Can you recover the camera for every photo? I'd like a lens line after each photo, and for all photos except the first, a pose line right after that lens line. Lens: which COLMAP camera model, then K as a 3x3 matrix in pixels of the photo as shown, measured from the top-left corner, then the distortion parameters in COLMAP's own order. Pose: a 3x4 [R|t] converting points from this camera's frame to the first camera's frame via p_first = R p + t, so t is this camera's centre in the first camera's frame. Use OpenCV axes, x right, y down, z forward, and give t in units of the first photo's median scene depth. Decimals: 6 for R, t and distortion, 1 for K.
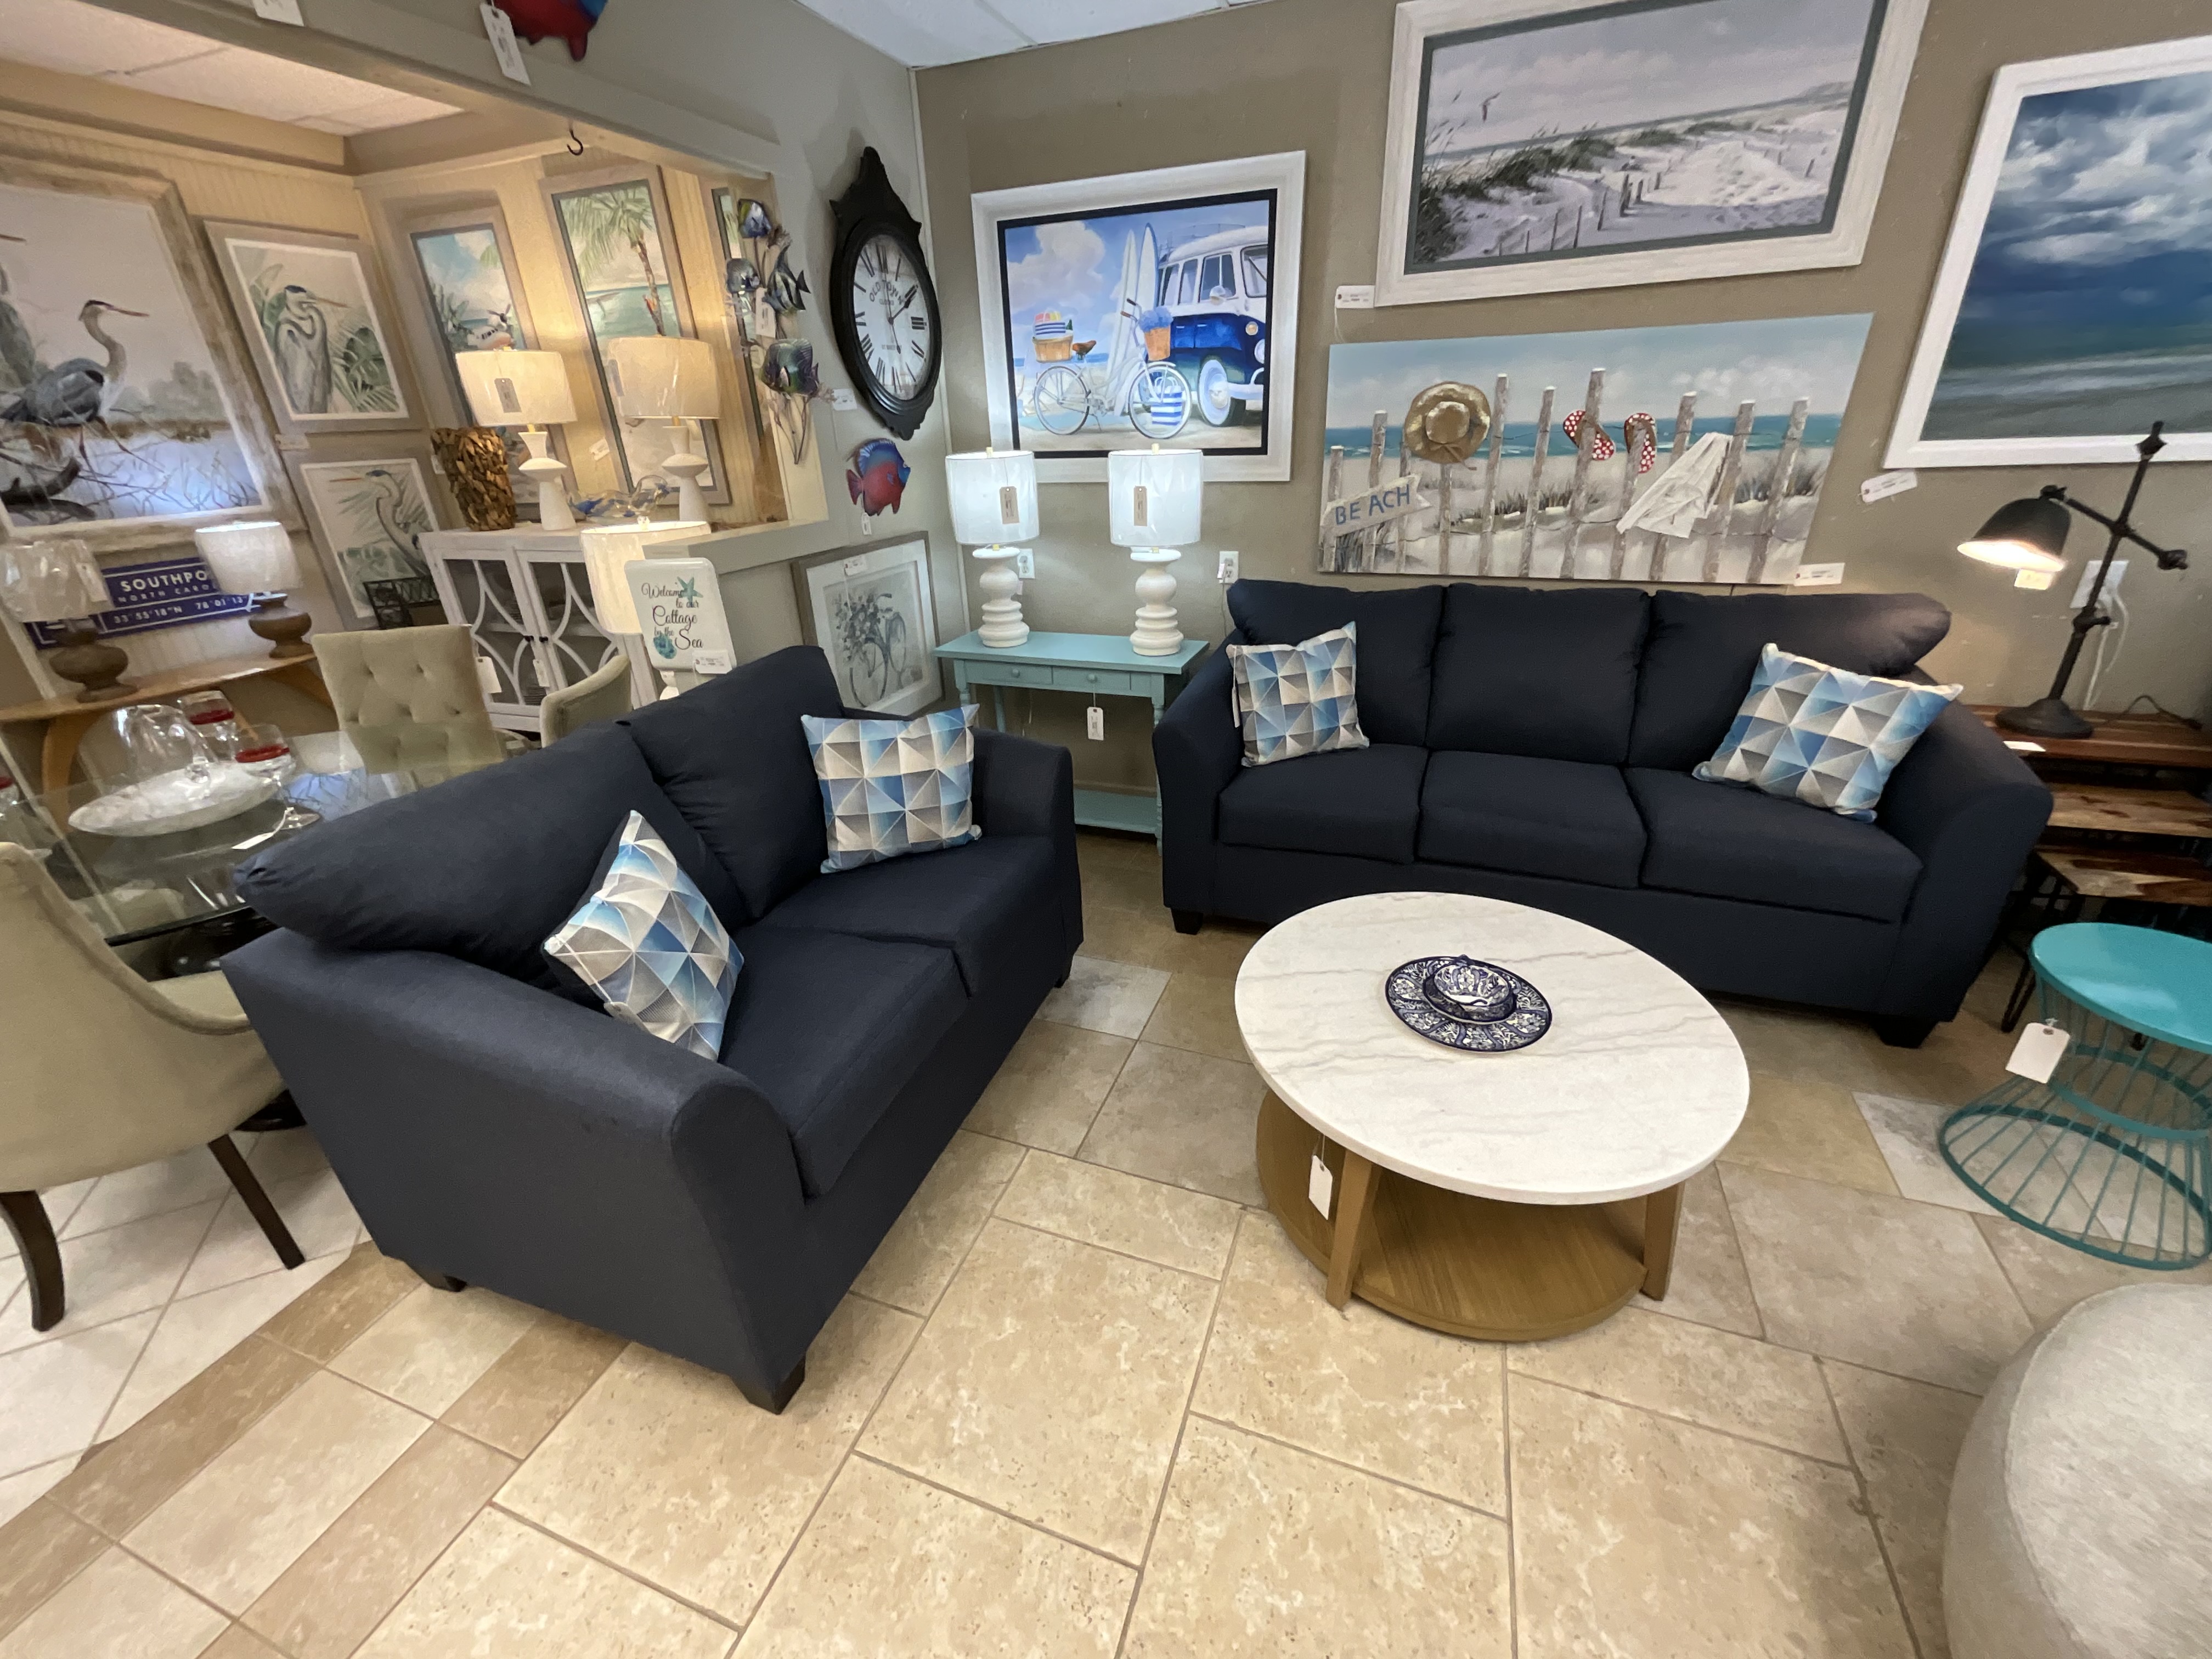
lens RADIAL K [[899.6, 0, 1109.9], [0, 899.6, 825.9], [0, 0, 1]] dist [0.003740, -0.001764]
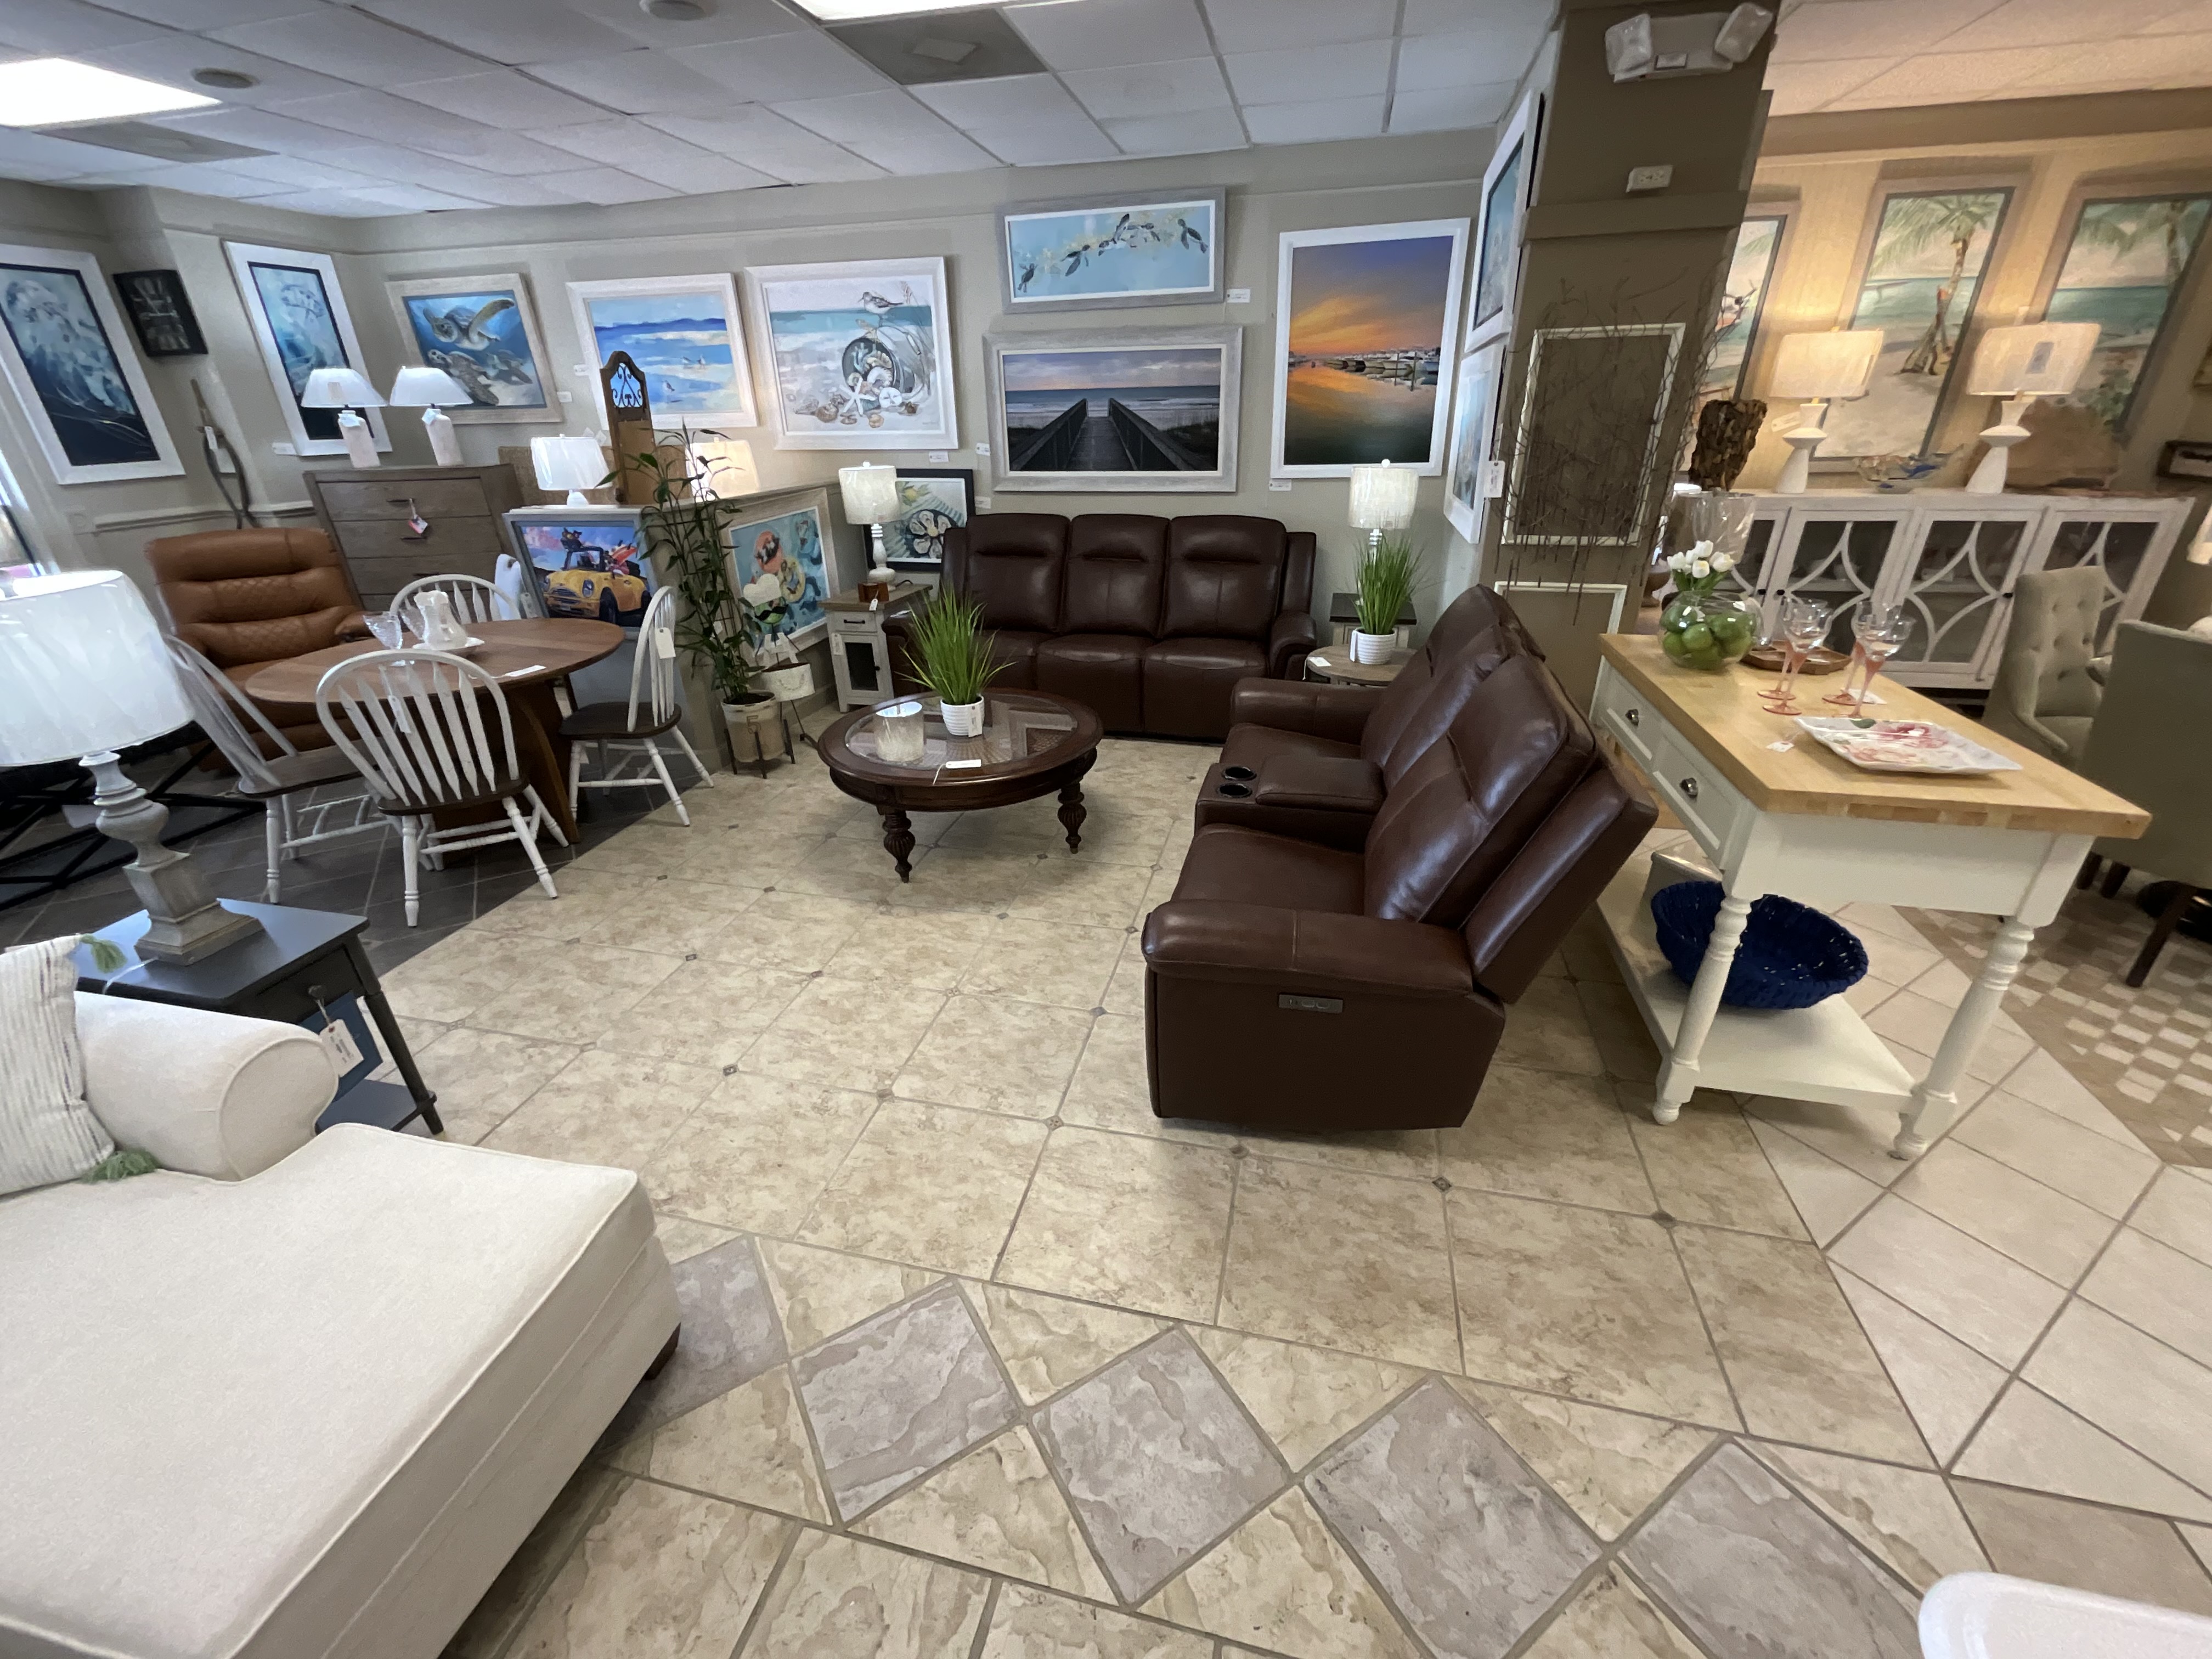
lens RADIAL K [[897.9, 0, 1100.5], [0, 897.9, 826.7], [0, 0, 1]] dist [0.001522, -0.000785]
pose [[0.992127, -0.036903, 0.119677, -2.131328], [0.036330, 0.999316, 0.006969, 0.058888], [-0.119852, -0.002566, 0.992788, -0.003218]]
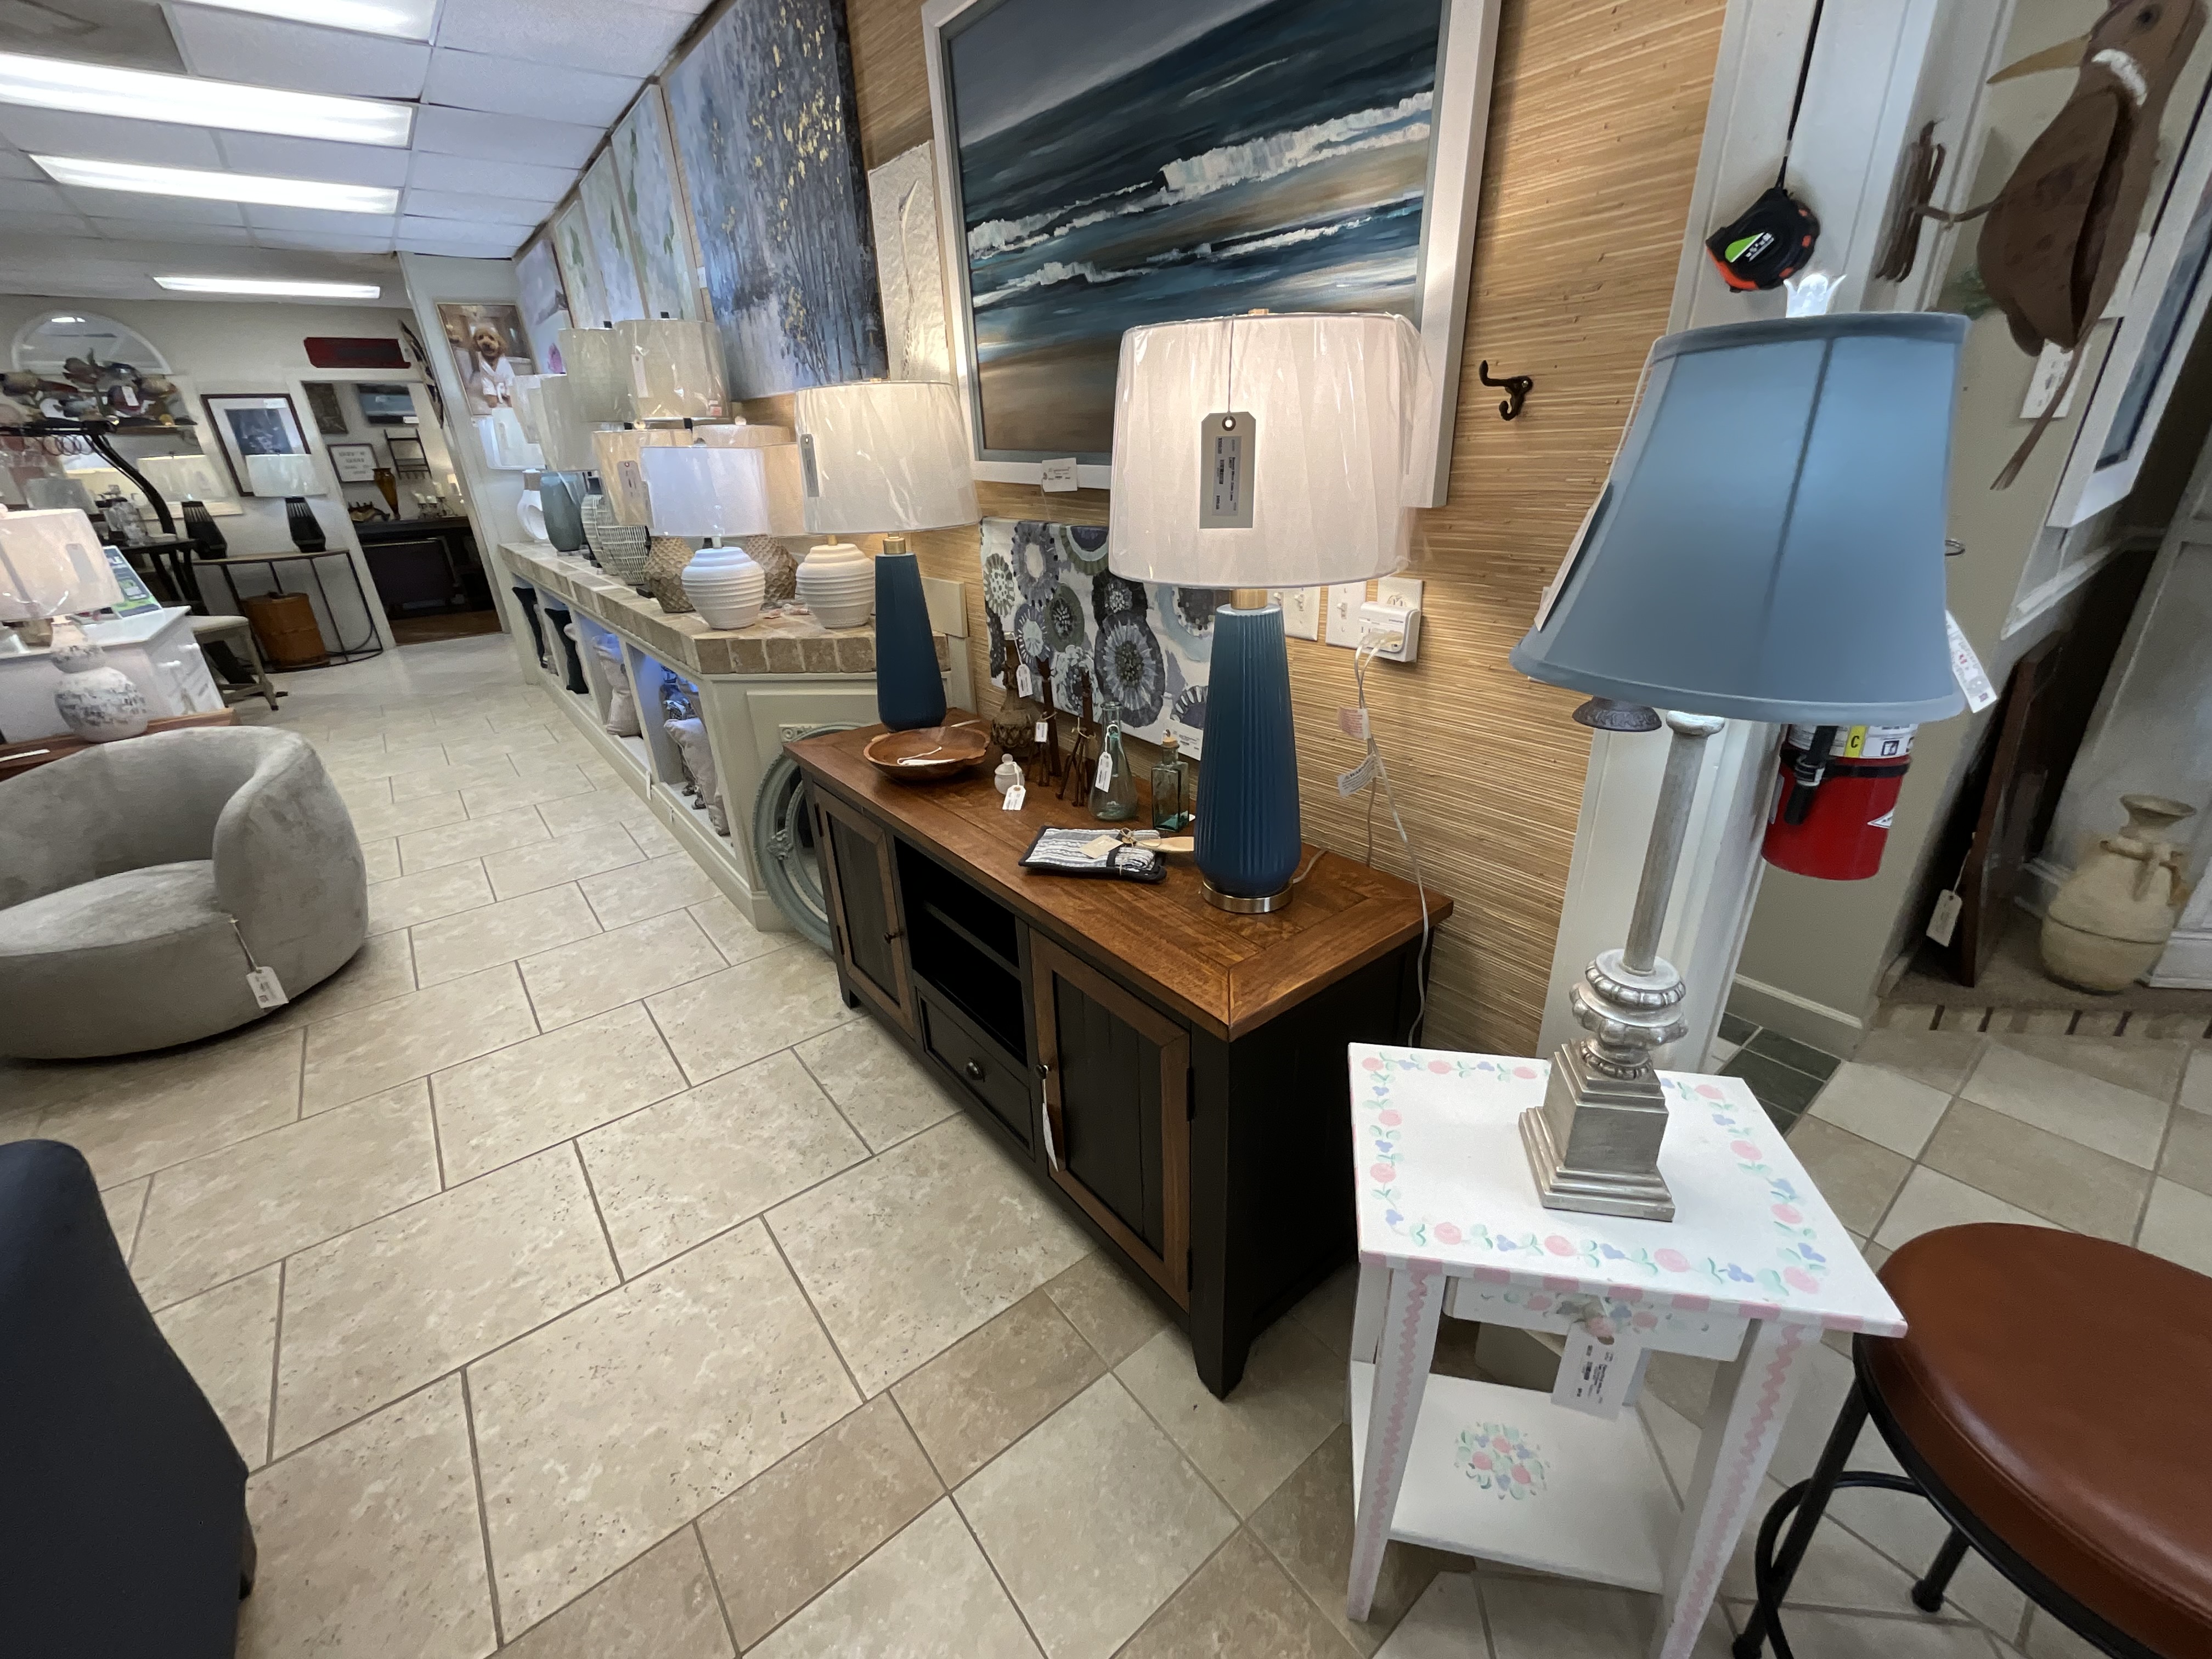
lens RADIAL K [[897.9, 0, 1100.5], [0, 897.9, 826.7], [0, 0, 1]] dist [0.001522, -0.000785]
pose [[-0.849896, -0.140731, 0.507811, -0.684337], [0.282125, 0.692404, 0.664065, -0.067271], [-0.445065, 0.707652, -0.548768, 0.321684]]
